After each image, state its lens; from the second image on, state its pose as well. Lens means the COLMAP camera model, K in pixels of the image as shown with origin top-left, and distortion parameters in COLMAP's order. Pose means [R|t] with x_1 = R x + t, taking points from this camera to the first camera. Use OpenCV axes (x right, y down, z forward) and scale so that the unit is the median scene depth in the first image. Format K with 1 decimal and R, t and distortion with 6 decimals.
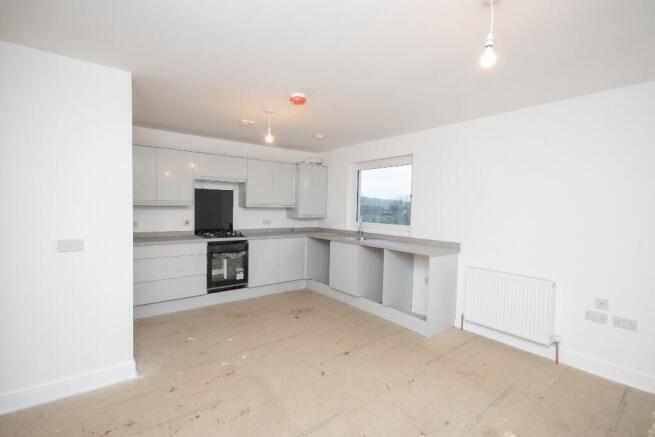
lens RADIAL K [[299.4, 0, 327.5], [0, 299.4, 218.5], [0, 0, 1]] dist [0.000301, 0.000008]
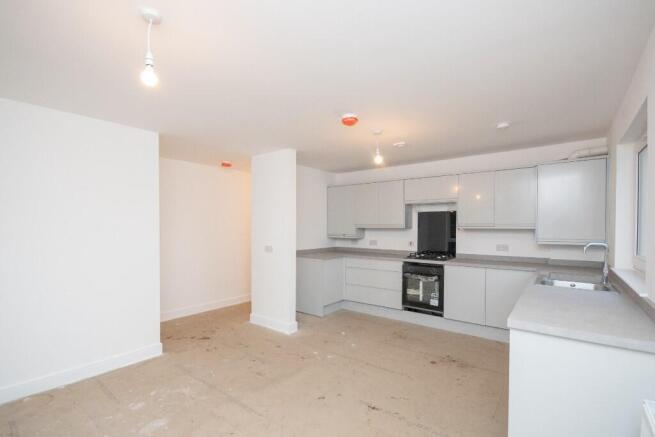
lens RADIAL K [[302.2, 0, 330.6], [0, 302.2, 230.5], [0, 0, 1]] dist [-0.000145, 0.000094]
pose [[0.239735, -0.006605, -0.970816, 0.566704], [-0.036153, 0.999223, -0.015726, -0.006054], [0.970165, 0.038868, 0.239310, 0.462223]]
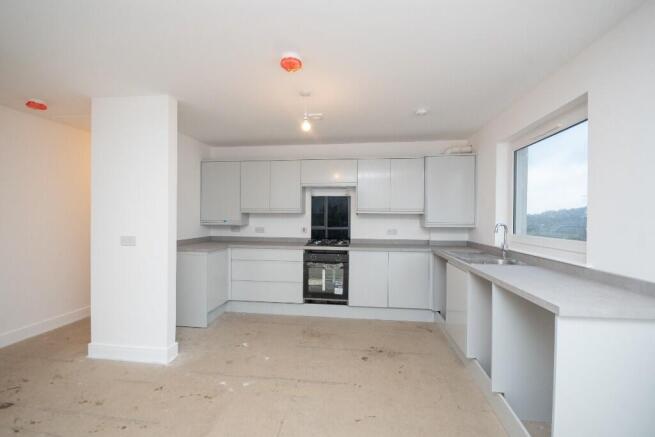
lens RADIAL K [[291.1, 0, 327.5], [0, 291.1, 218.5], [0, 0, 1]] dist [-0.004094, -0.000372]
pose [[0.697795, -0.013025, -0.716179, 0.315960], [-0.021493, 0.999004, -0.039111, 0.012795], [0.715975, 0.042684, 0.696820, 0.374277]]
